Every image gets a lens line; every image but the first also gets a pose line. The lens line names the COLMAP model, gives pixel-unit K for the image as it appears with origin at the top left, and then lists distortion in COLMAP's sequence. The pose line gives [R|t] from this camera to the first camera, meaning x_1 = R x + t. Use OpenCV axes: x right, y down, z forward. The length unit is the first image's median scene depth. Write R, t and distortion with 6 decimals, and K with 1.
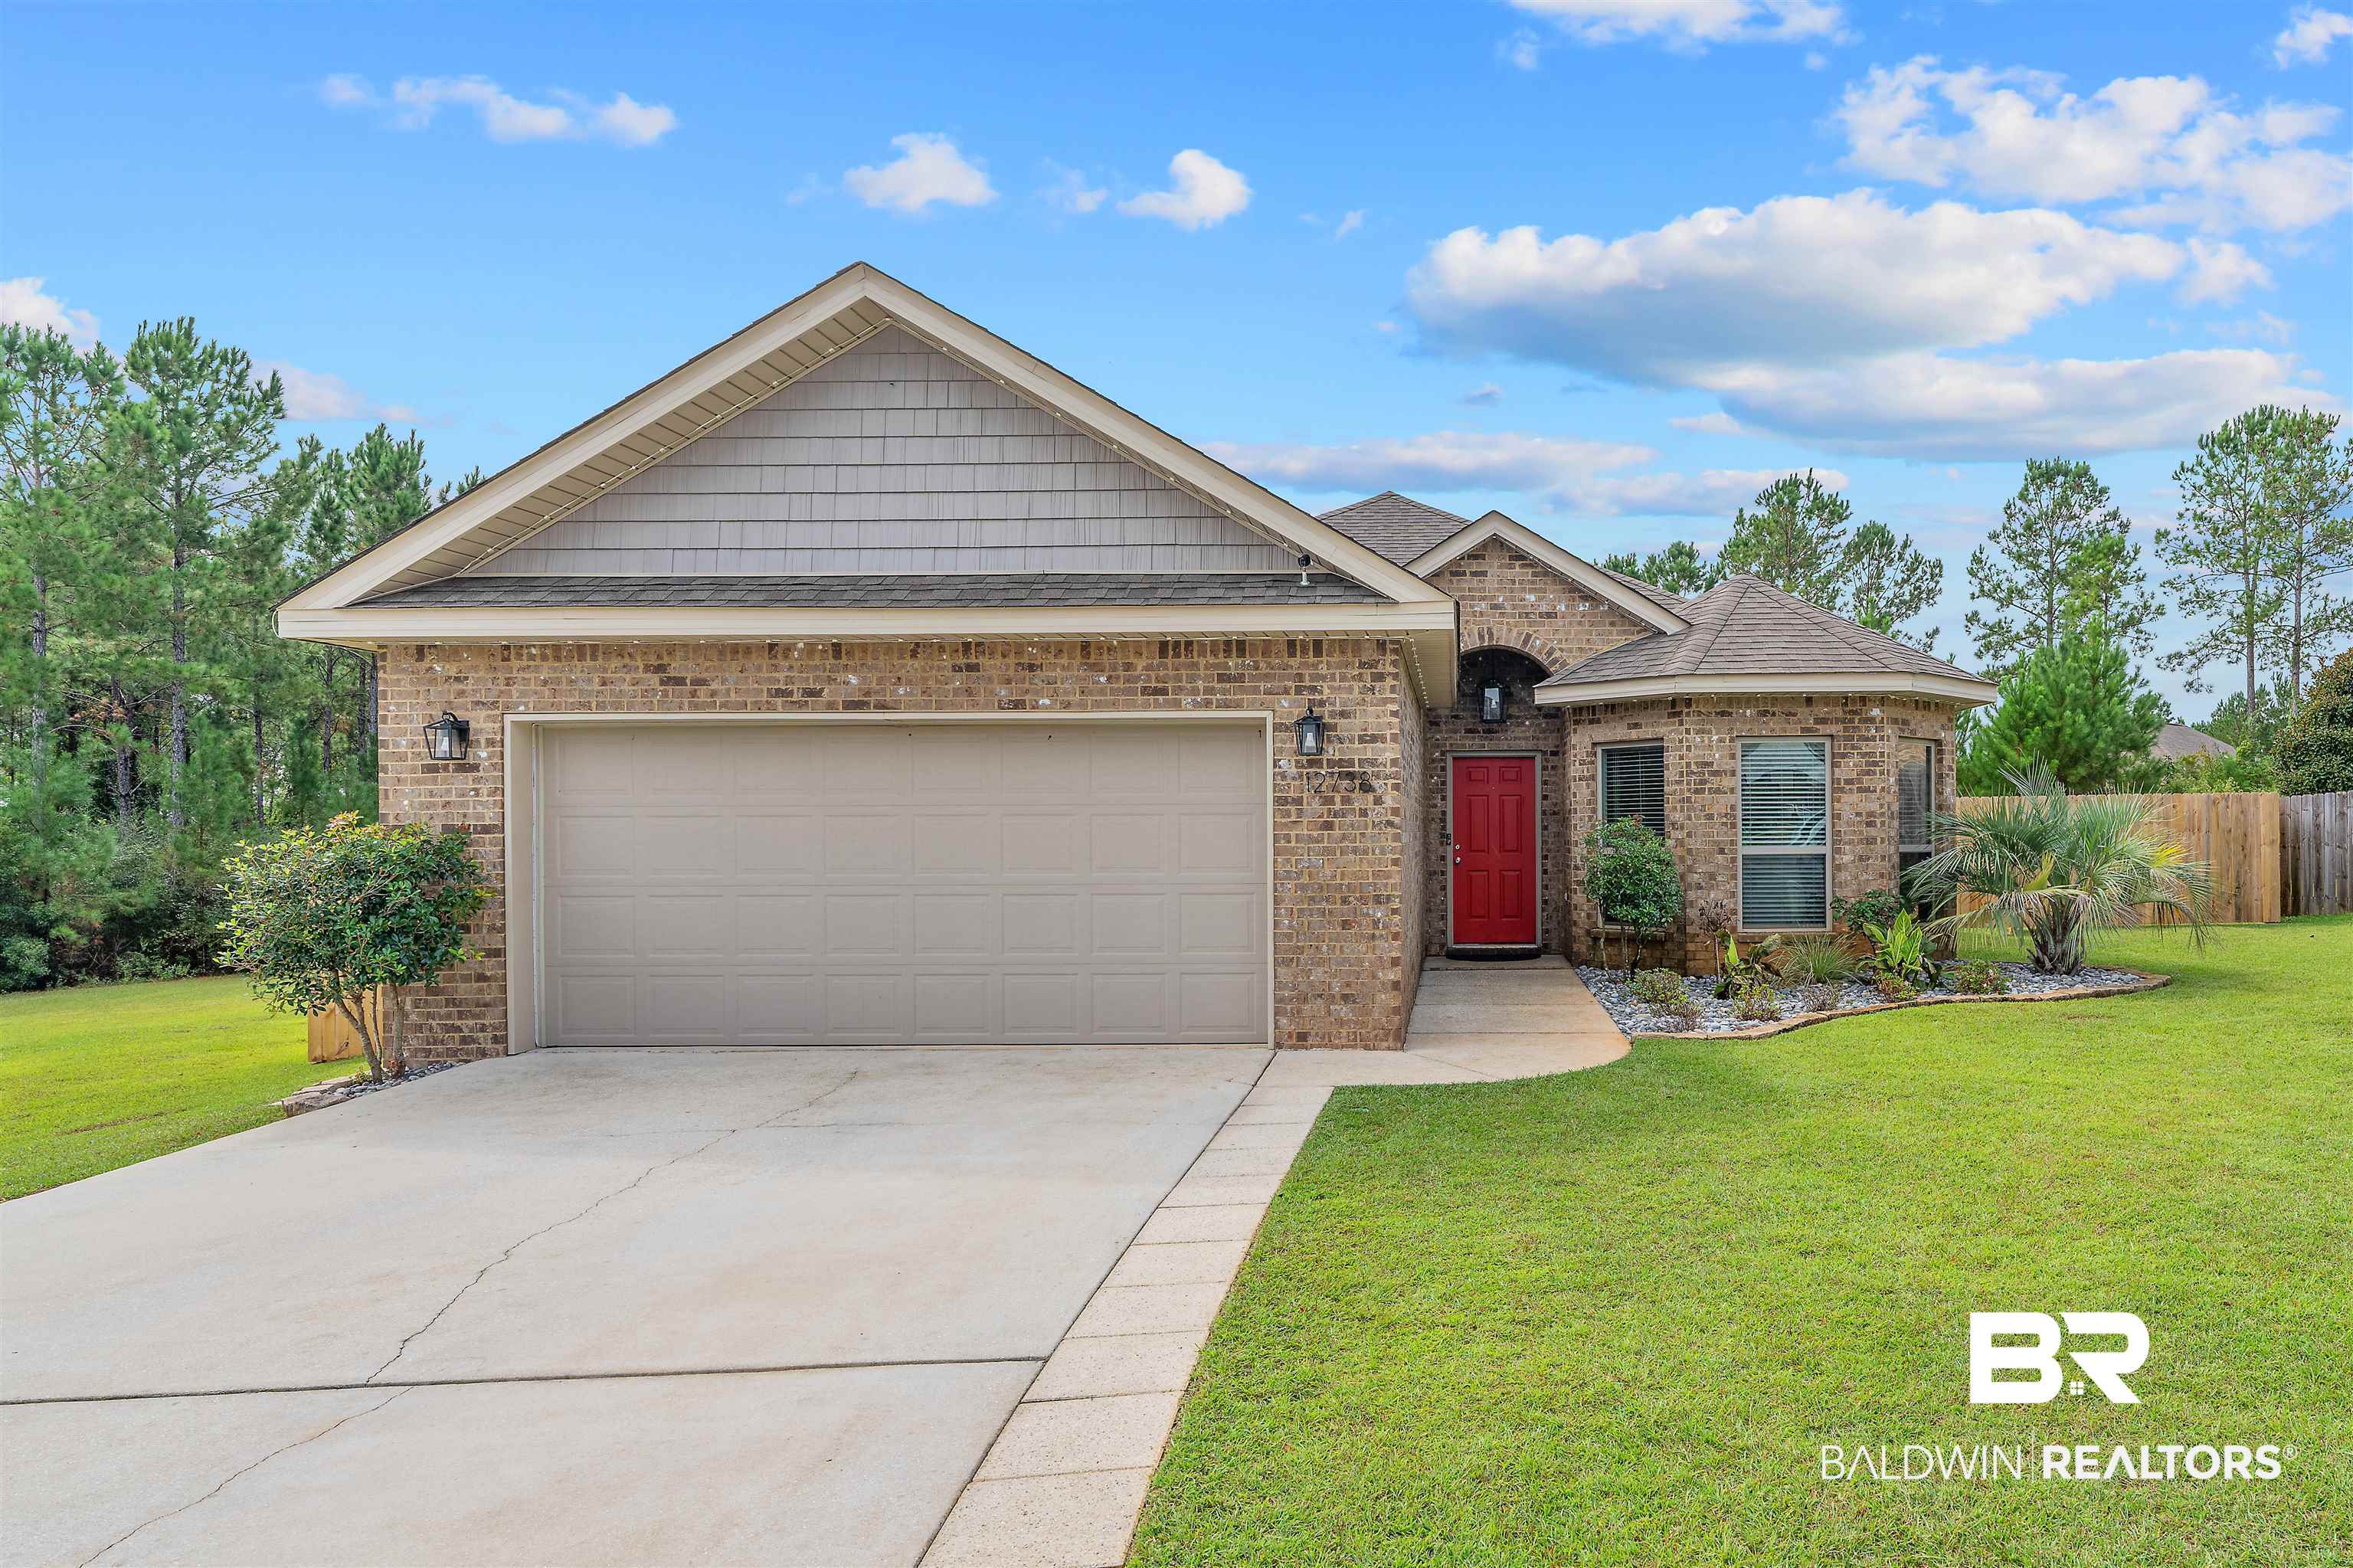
lens RADIAL K [[1518.7, 0, 1176.6], [0, 1518.7, 904.0], [0, 0, 1]] dist [-0.002797, 0.000027]
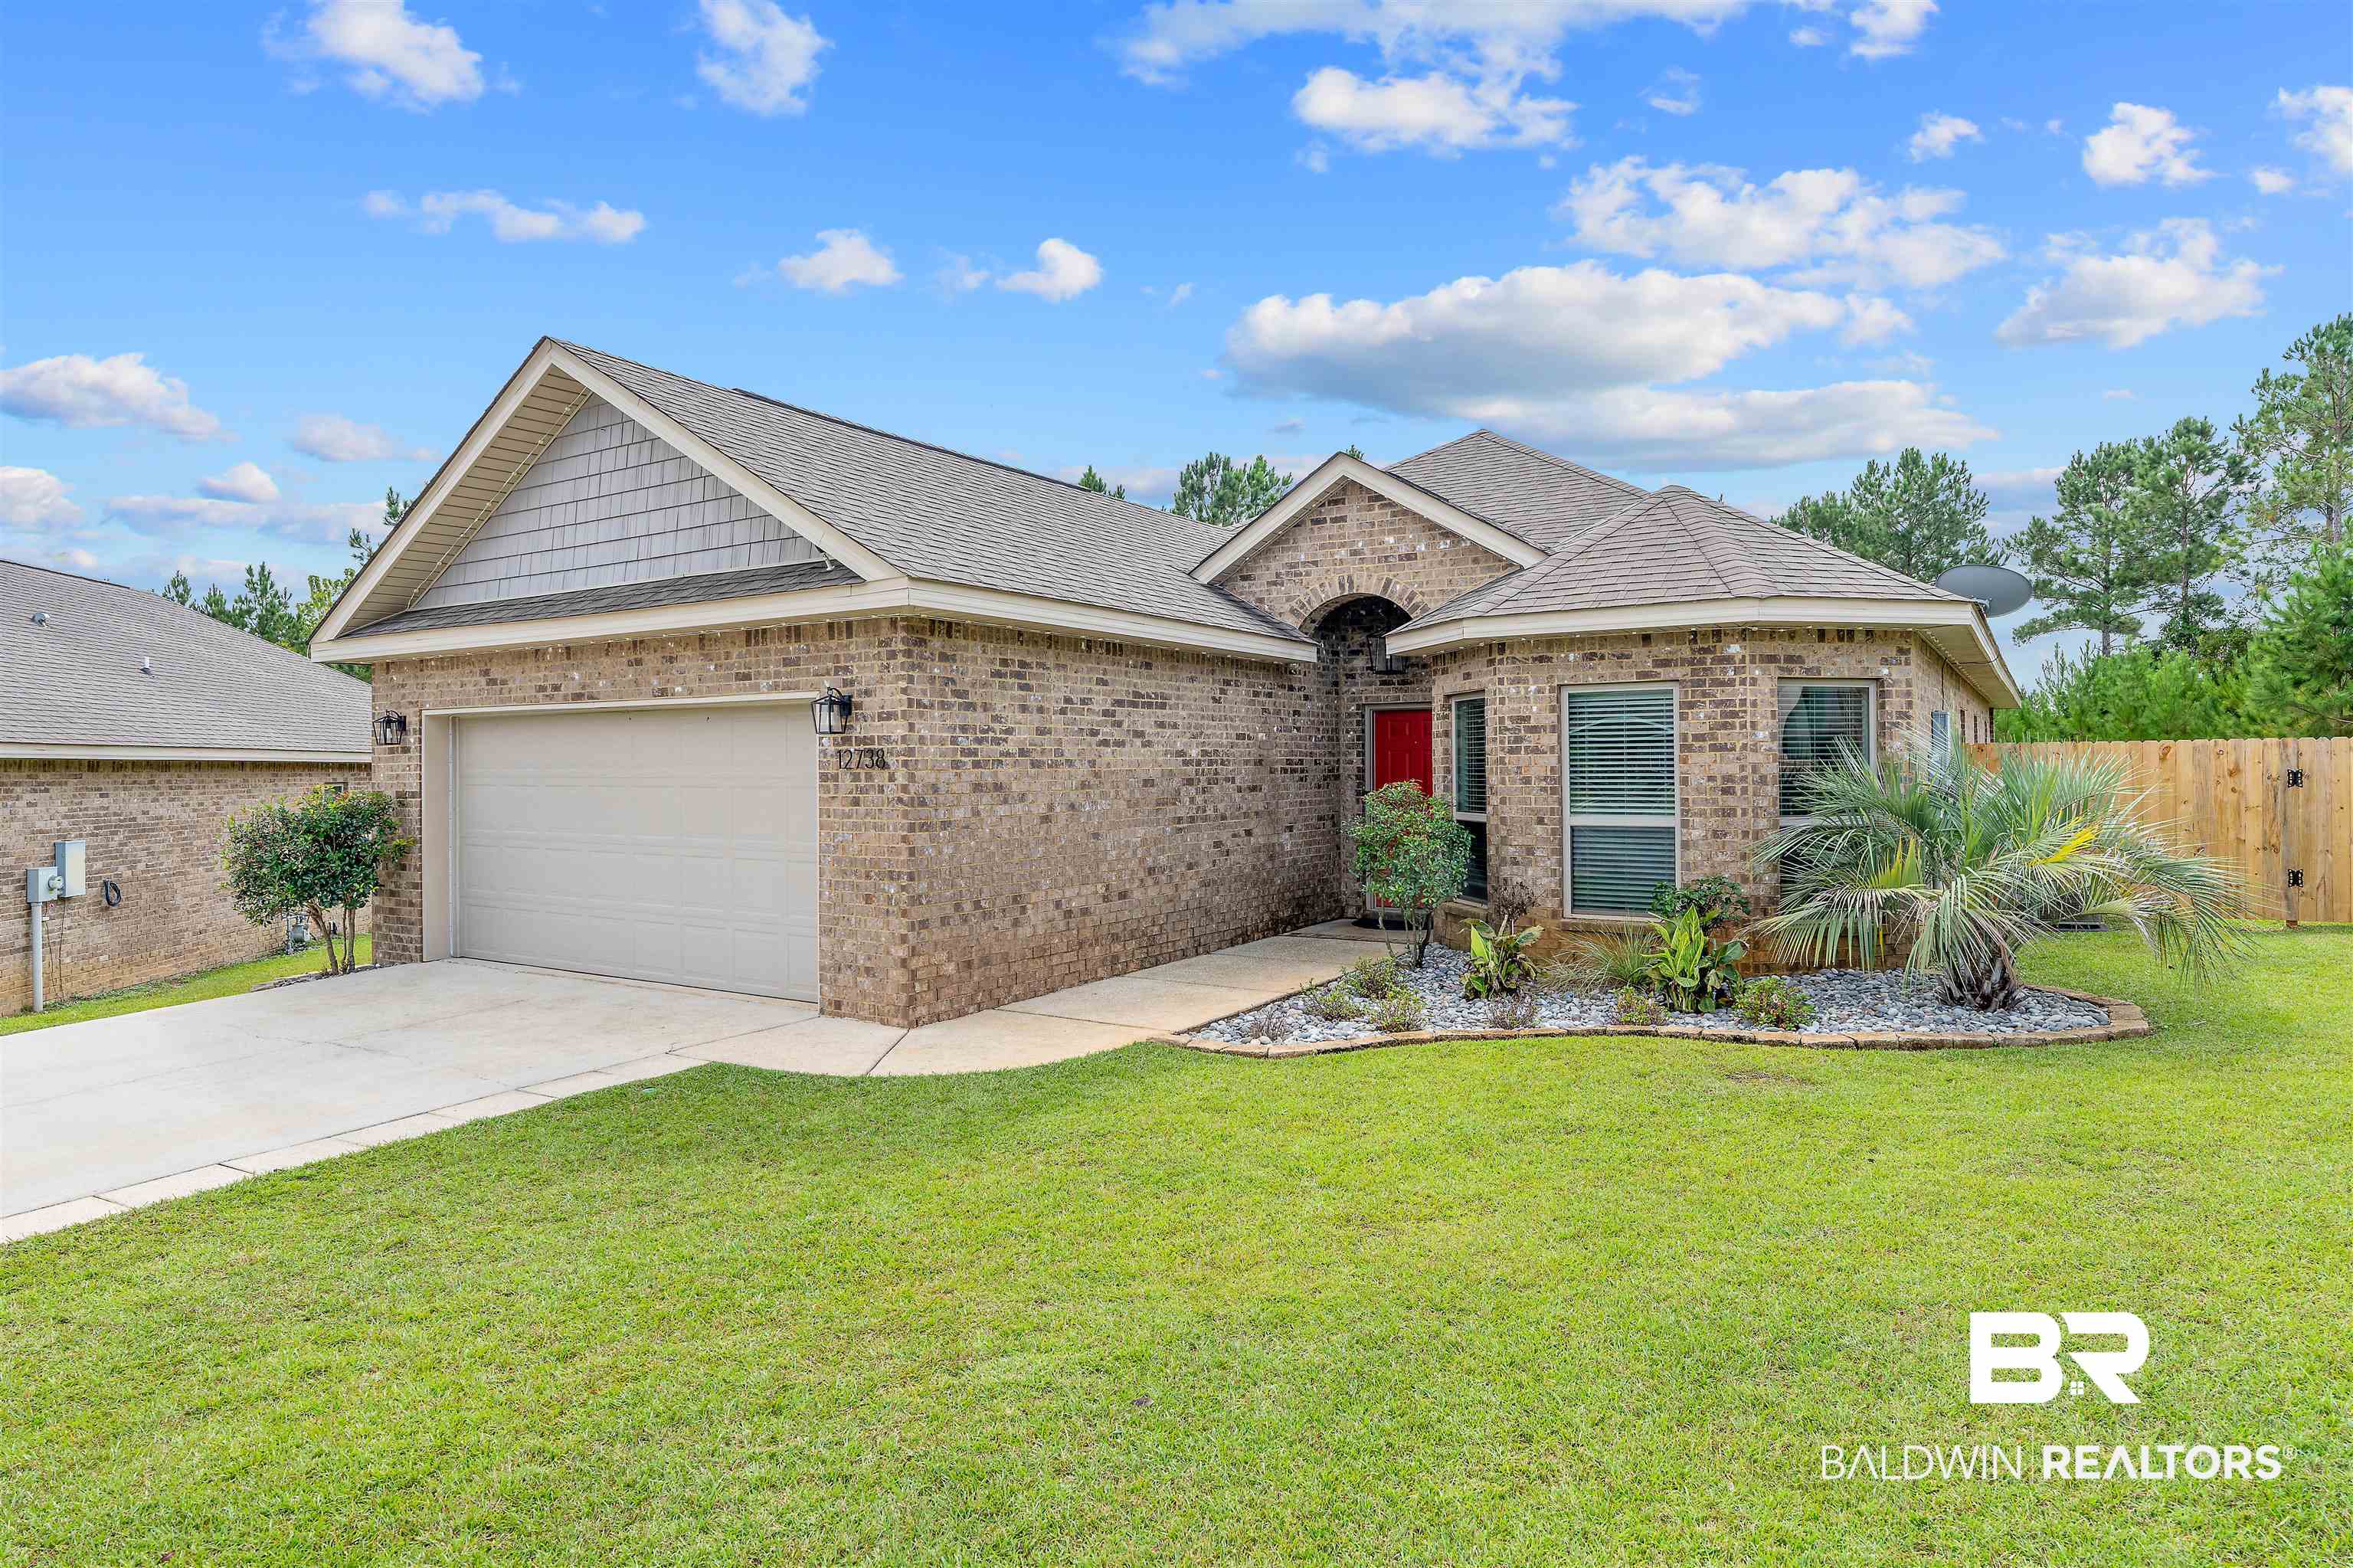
lens RADIAL K [[1289.0, 0, 1176.5], [0, 1289.0, 784.0], [0, 0, 1]] dist [-0.006296, -0.001643]
pose [[0.855488, 0.007490, -0.517769, 0.729712], [-0.017709, 0.999734, -0.014799, -0.053947], [0.517520, 0.021829, 0.855393, 0.364667]]
